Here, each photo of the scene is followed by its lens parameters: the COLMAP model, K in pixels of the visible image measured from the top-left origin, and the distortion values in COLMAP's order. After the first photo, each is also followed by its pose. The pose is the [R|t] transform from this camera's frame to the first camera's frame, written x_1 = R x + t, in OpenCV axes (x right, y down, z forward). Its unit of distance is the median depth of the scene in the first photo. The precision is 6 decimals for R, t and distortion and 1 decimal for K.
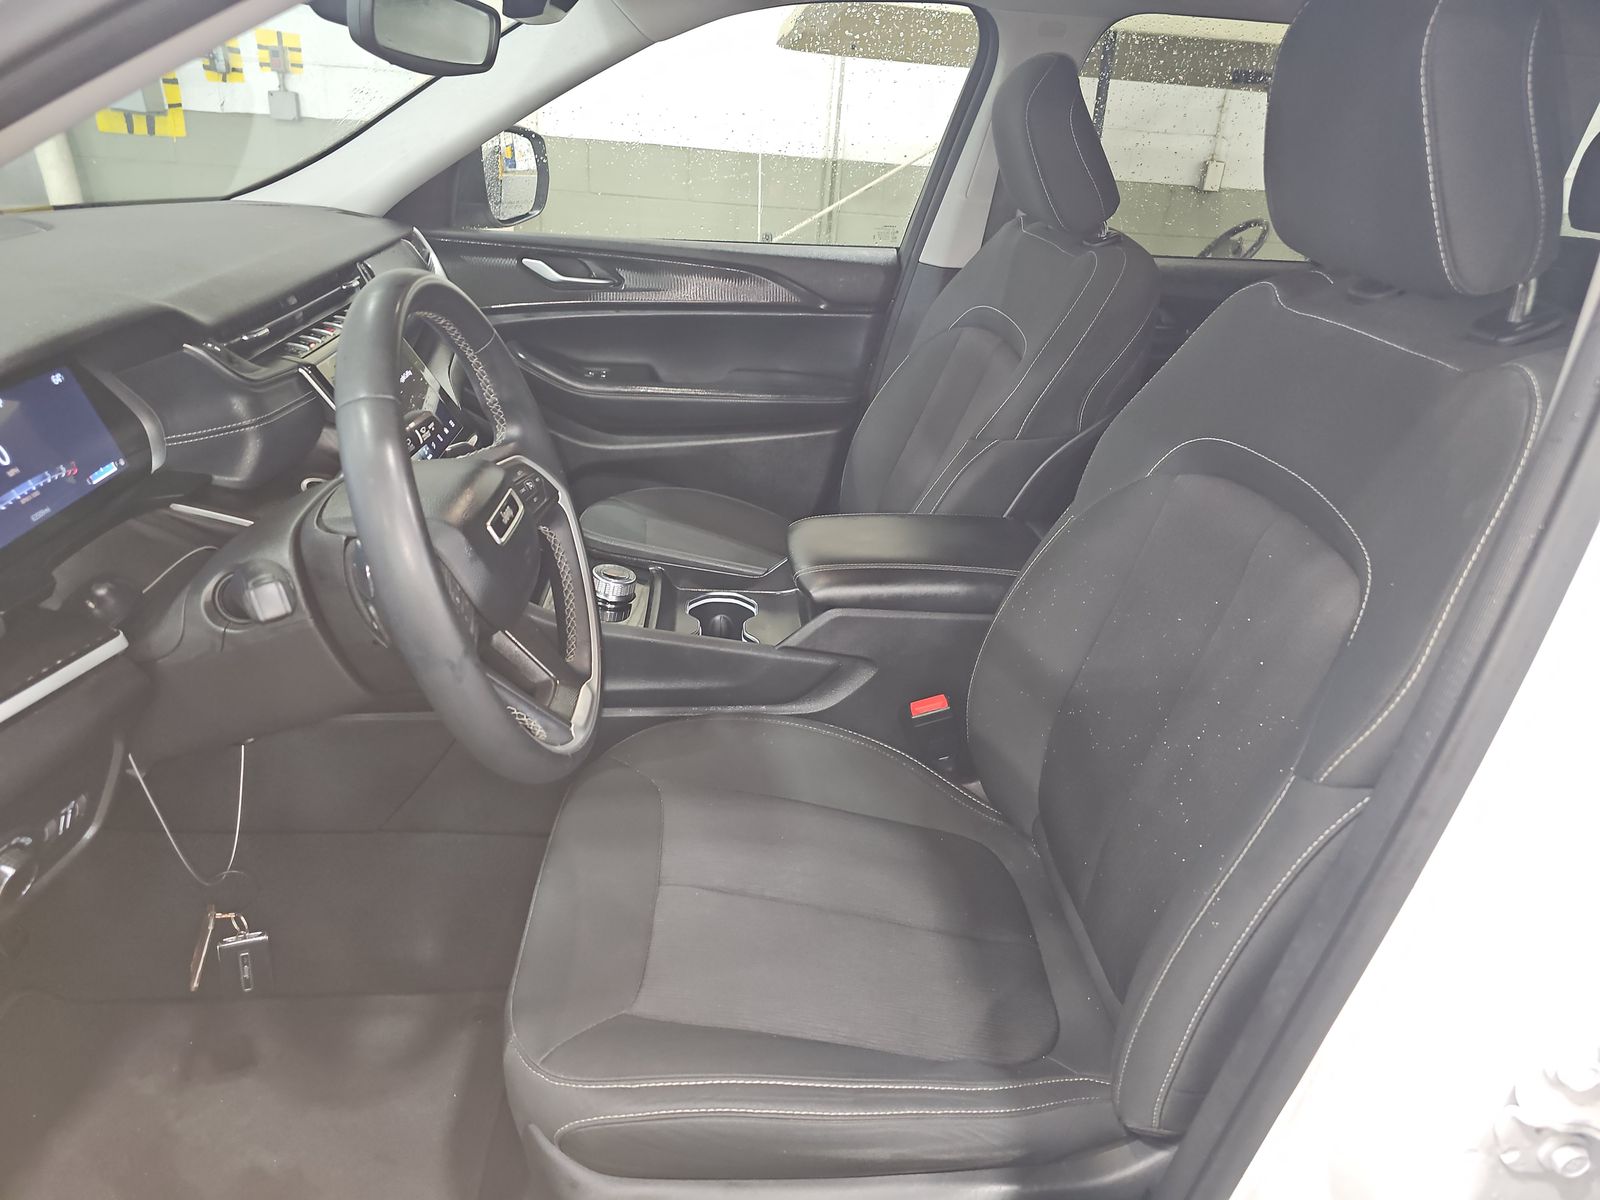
lens RADIAL K [[1062.1, 0, 801.4], [0, 1062.1, 608.6], [0, 0, 1]] dist [0.005418, 0.002512]
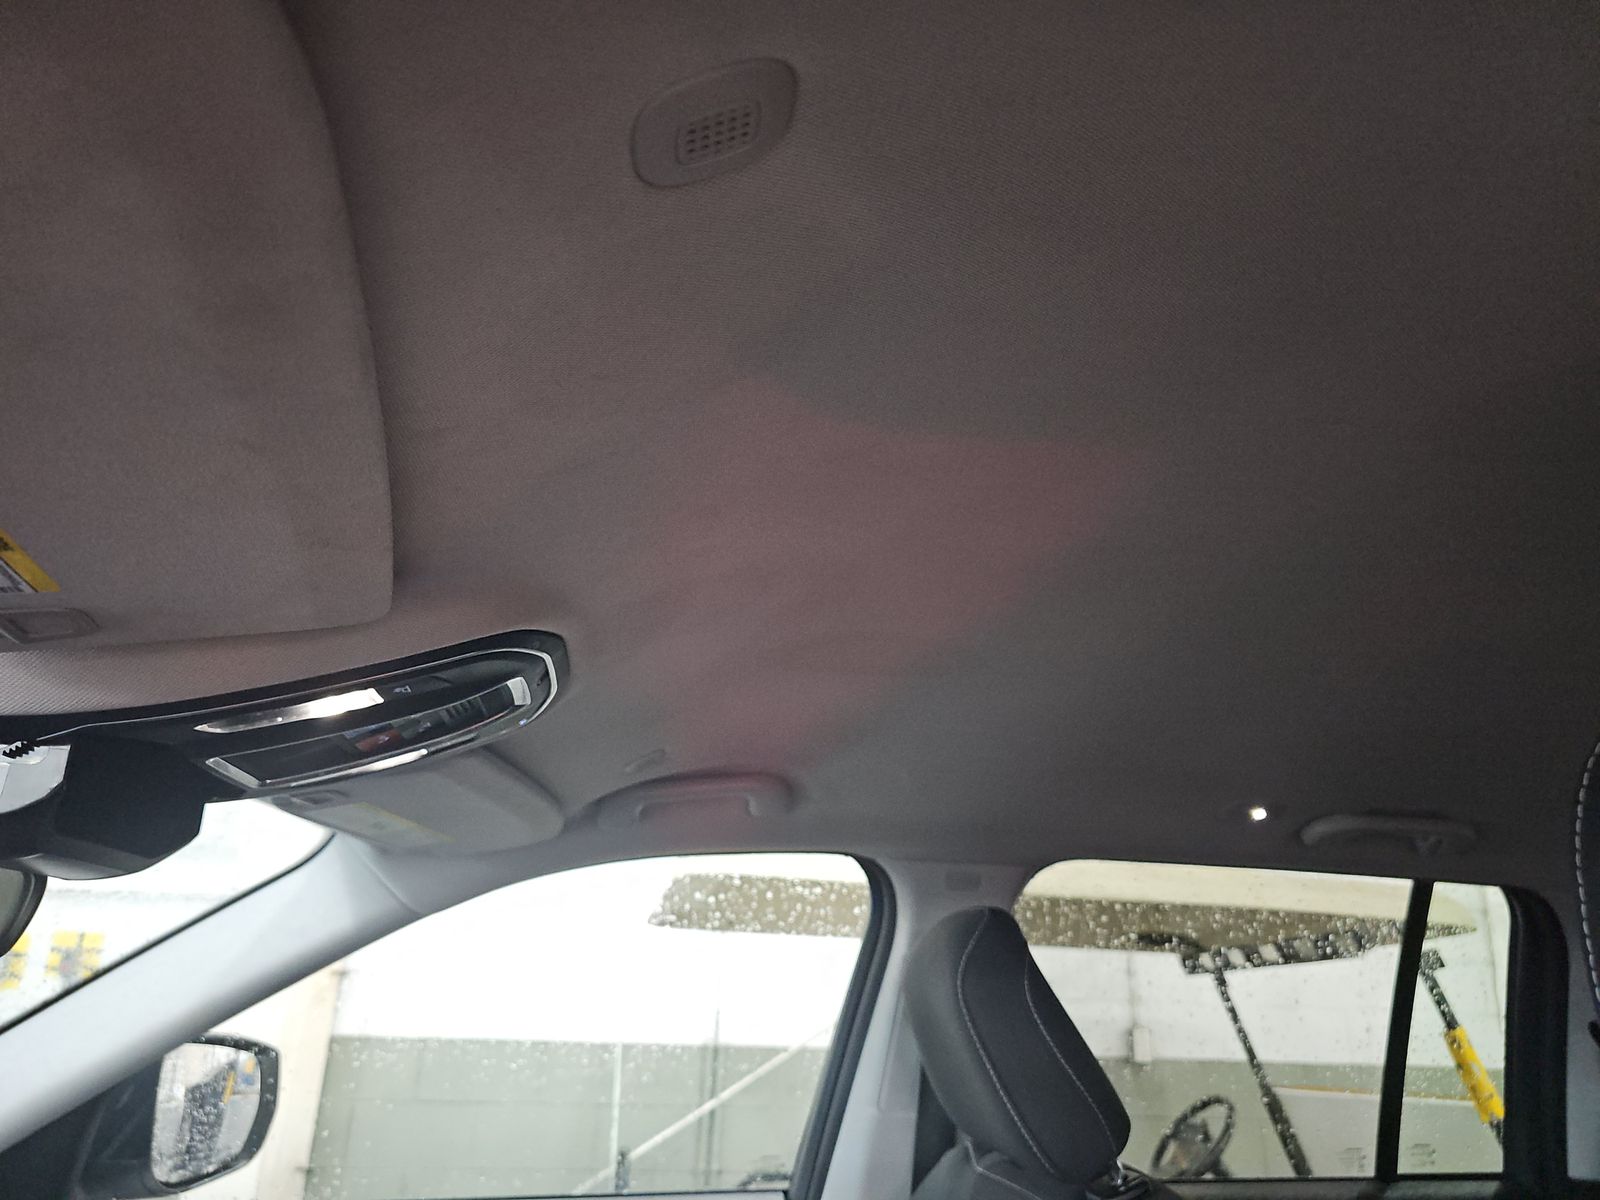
lens RADIAL K [[1062.1, 0, 800.1], [0, 1062.1, 606.7], [0, 0, 1]] dist [0.005418, 0.002512]
pose [[0.995629, -0.005837, 0.093210, 0.025806], [0.069886, 0.708618, -0.702123, -0.082533], [-0.061952, 0.705568, 0.705929, 0.174022]]
